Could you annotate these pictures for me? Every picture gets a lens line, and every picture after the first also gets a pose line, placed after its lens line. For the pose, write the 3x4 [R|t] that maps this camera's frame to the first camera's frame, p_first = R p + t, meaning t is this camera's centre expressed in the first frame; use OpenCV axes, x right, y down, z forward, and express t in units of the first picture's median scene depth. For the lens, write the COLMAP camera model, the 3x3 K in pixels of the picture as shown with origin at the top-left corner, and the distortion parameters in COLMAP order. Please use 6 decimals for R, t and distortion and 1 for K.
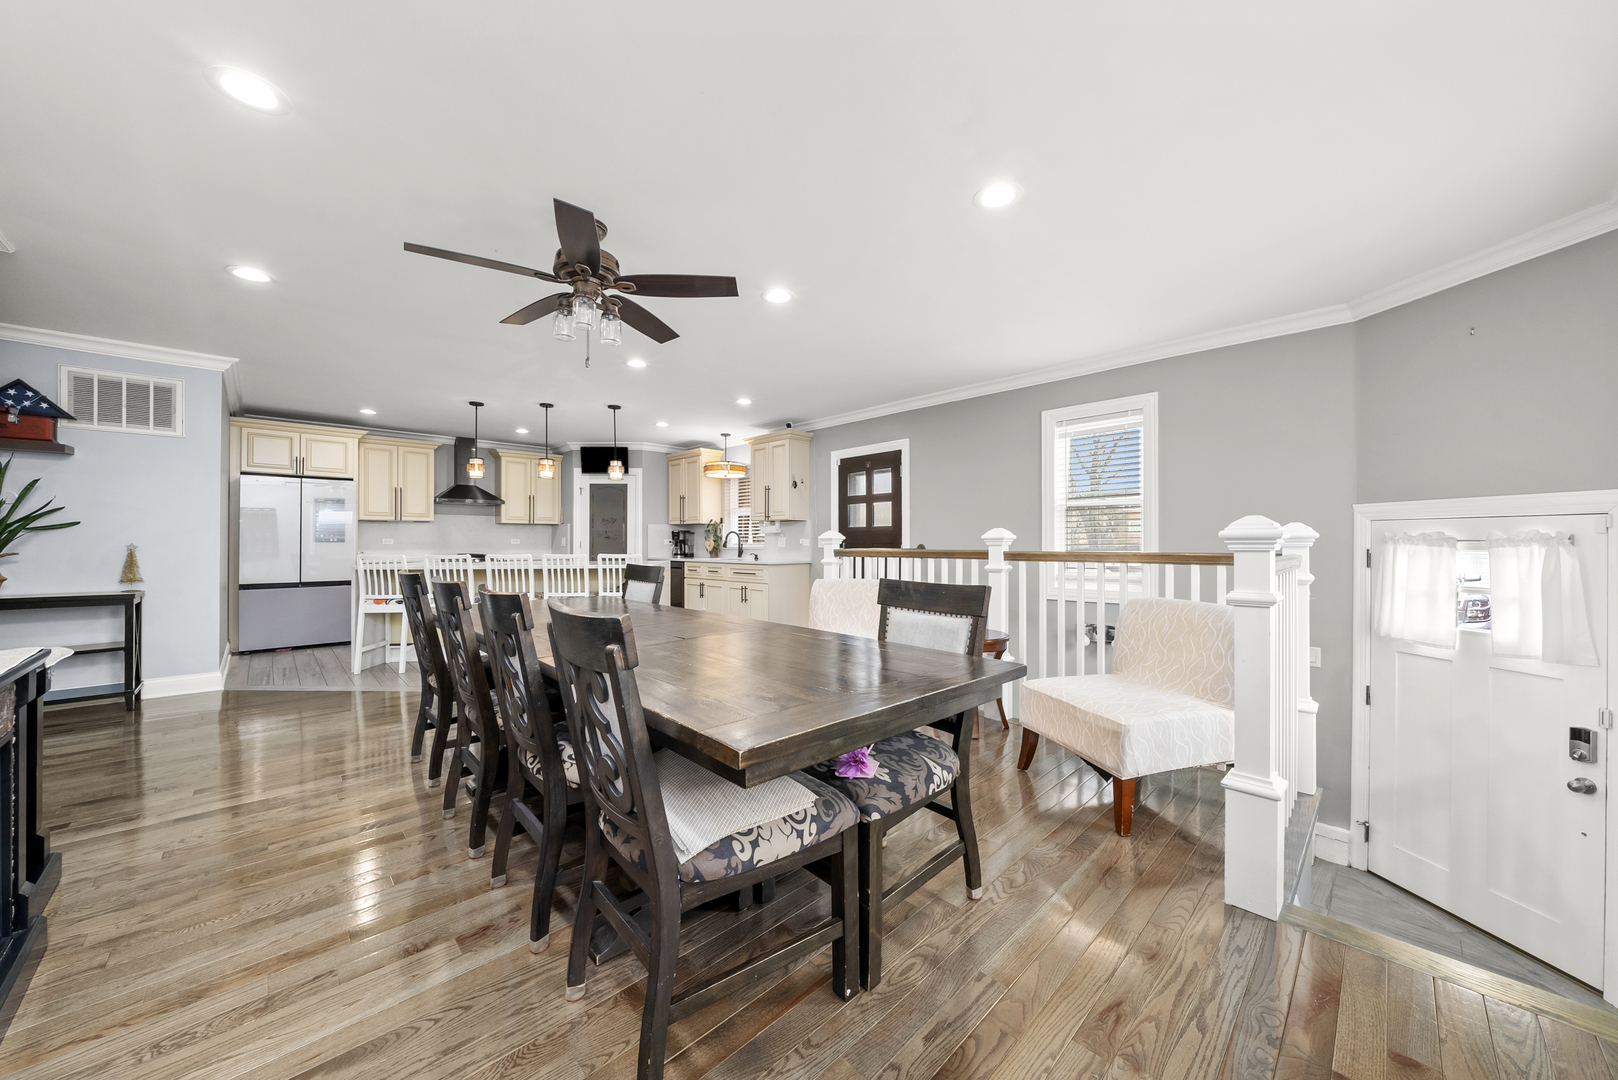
lens RADIAL K [[586.8, 0, 805.5], [0, 586.8, 539.9], [0, 0, 1]] dist [0.001320, -0.000168]
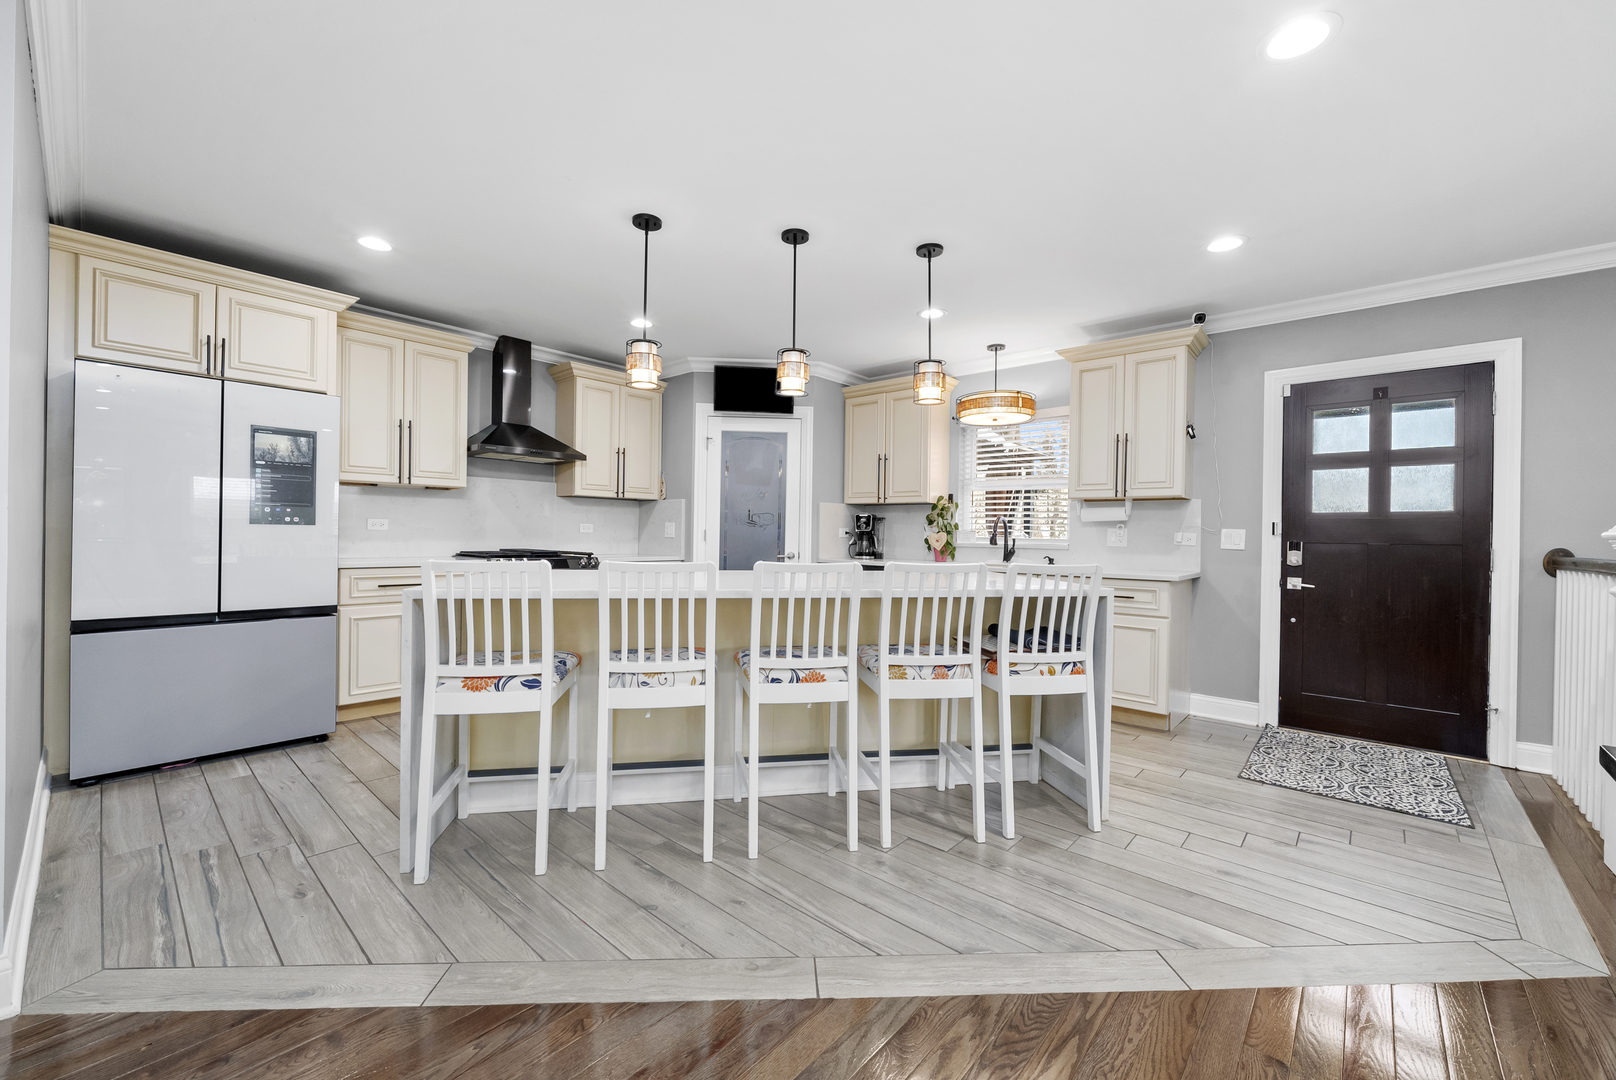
lens RADIAL K [[647.2, 0, 803.7], [0, 647.2, 539.7], [0, 0, 1]] dist [-0.001350, 0.000735]
pose [[0.996676, 0.016317, 0.079821, -0.437697], [-0.017314, 0.999780, 0.011823, 0.004282], [-0.079610, -0.013166, 0.996739, 0.454093]]
